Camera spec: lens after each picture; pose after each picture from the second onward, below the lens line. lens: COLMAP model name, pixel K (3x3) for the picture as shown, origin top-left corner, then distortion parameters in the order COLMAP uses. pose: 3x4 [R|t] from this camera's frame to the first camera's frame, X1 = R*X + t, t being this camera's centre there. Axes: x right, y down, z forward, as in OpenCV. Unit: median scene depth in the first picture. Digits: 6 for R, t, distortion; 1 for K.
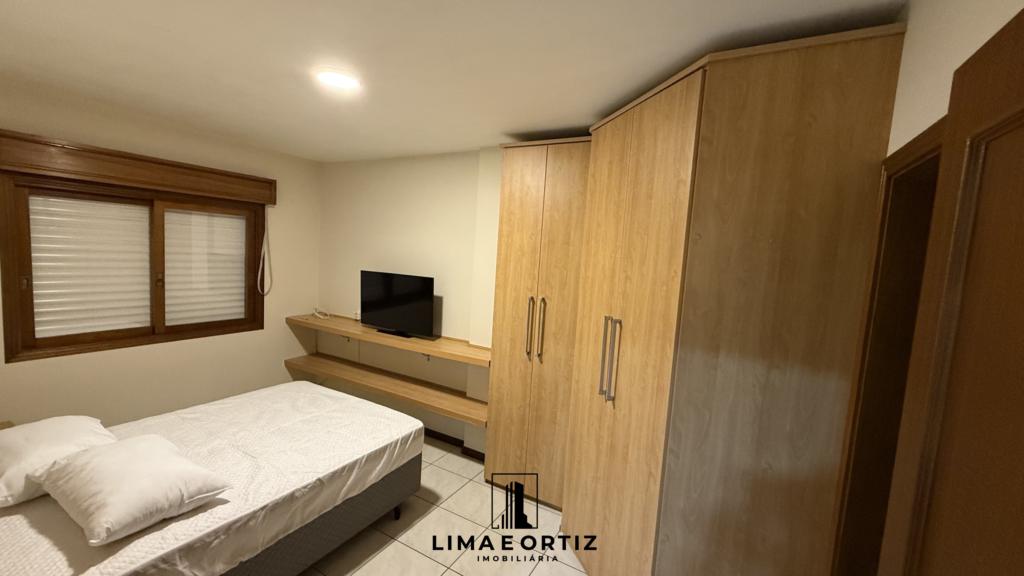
lens RADIAL K [[408.1, 0, 510.5], [0, 408.1, 290.3], [0, 0, 1]] dist [-0.001419, -0.000099]
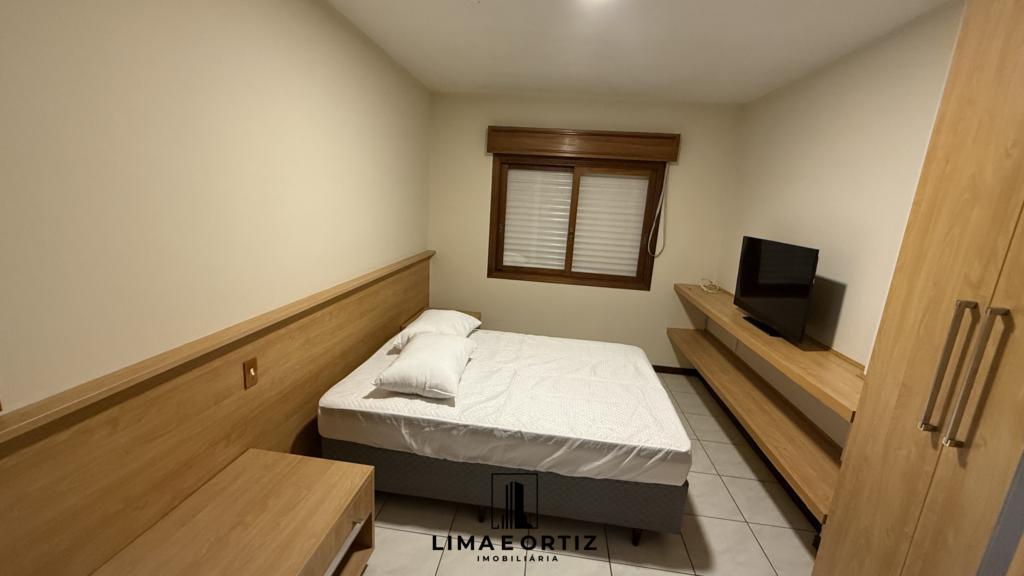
lens RADIAL K [[408.1, 0, 510.5], [0, 408.1, 290.3], [0, 0, 1]] dist [-0.001419, -0.000099]
pose [[0.381758, 0.167132, -0.909026, 0.245643], [-0.122528, 0.983986, 0.129456, 0.008463], [0.916105, 0.061960, 0.396122, 0.415681]]
